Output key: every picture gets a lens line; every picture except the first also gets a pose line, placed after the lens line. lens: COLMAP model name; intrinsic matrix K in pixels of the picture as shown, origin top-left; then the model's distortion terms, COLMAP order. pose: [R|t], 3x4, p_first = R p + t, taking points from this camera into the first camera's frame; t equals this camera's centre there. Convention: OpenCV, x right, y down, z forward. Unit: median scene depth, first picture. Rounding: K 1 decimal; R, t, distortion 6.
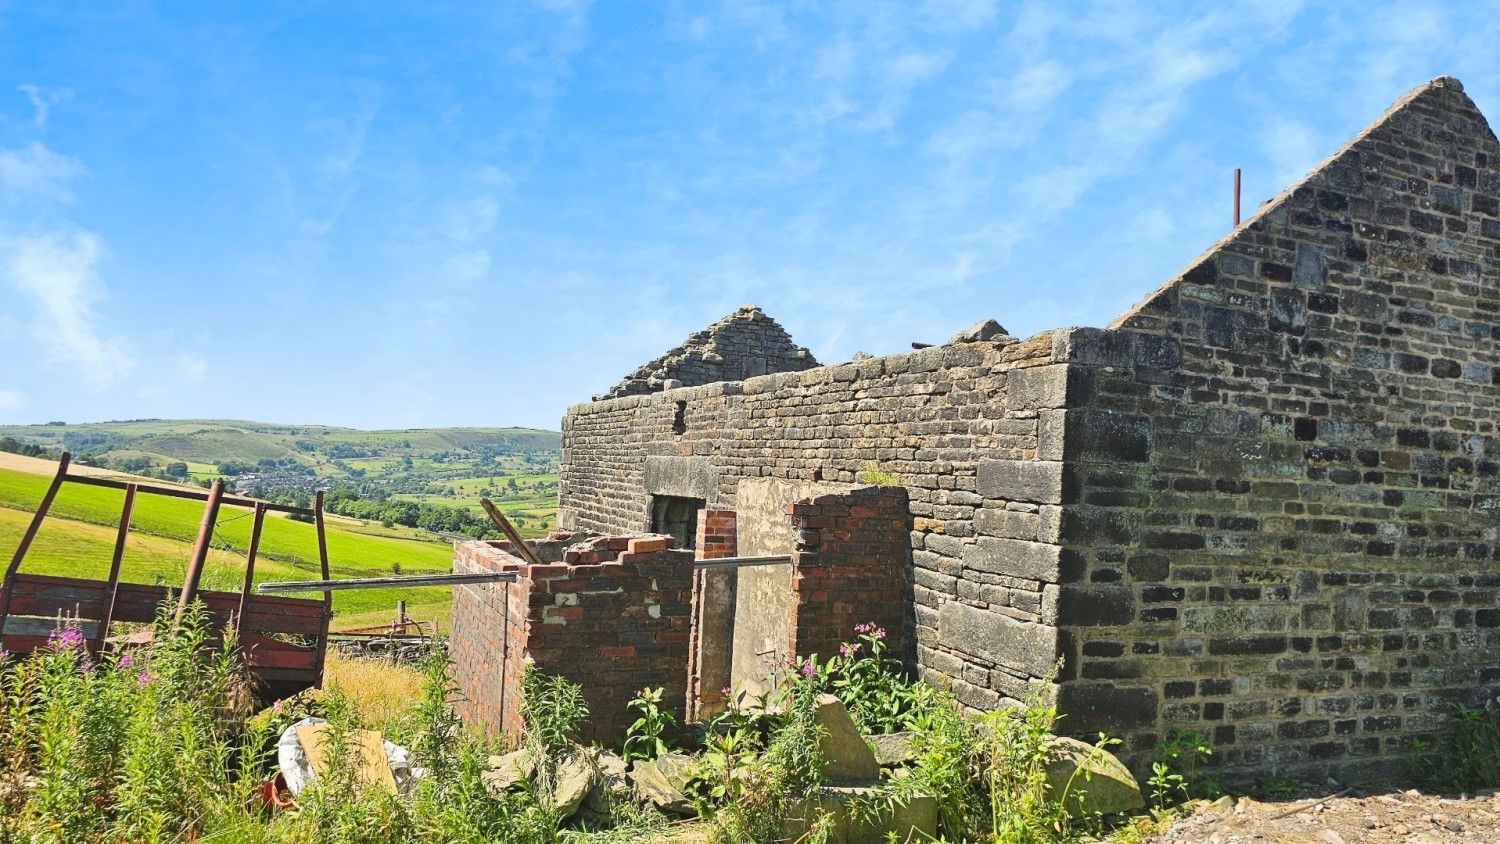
lens RADIAL K [[1006.7, 0, 751.4], [0, 1006.7, 404.1], [0, 0, 1]] dist [0.070165, -0.069431]
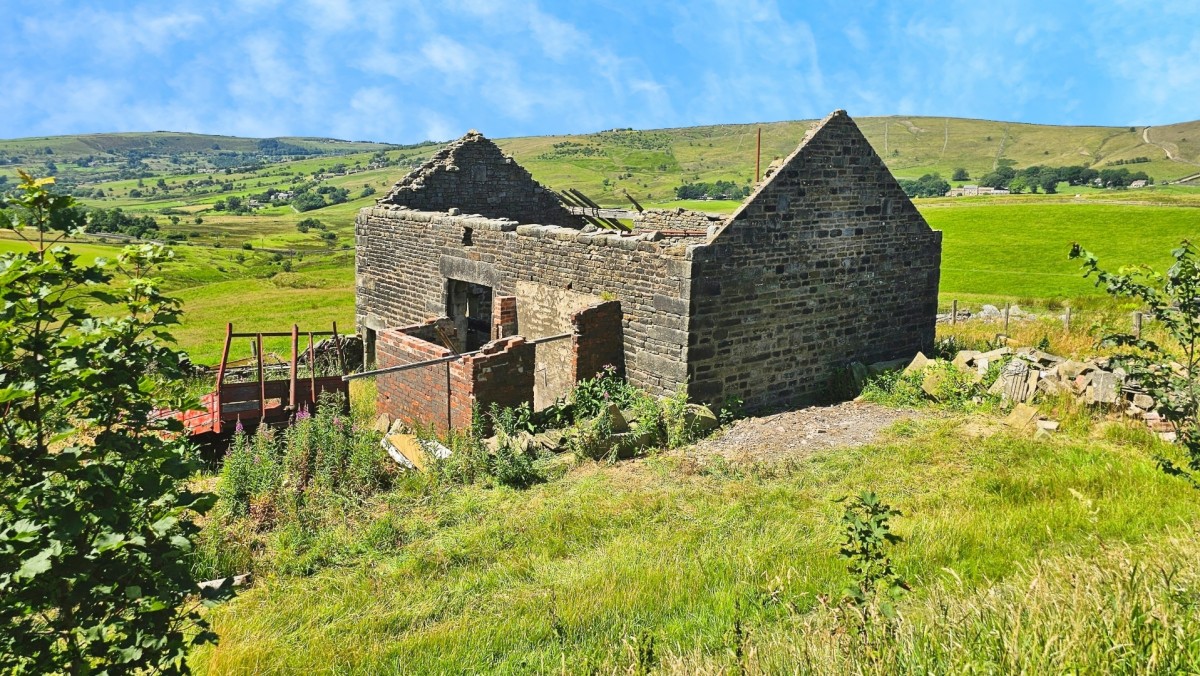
lens RADIAL K [[825.9, 0, 605.1], [0, 825.9, 276.4], [0, 0, 1]] dist [0.127431, -0.186245]
pose [[0.967302, -0.077205, 0.241592, -0.326024], [0.025766, 0.977529, 0.209222, -0.365995], [-0.252316, -0.196156, 0.947555, -0.740906]]
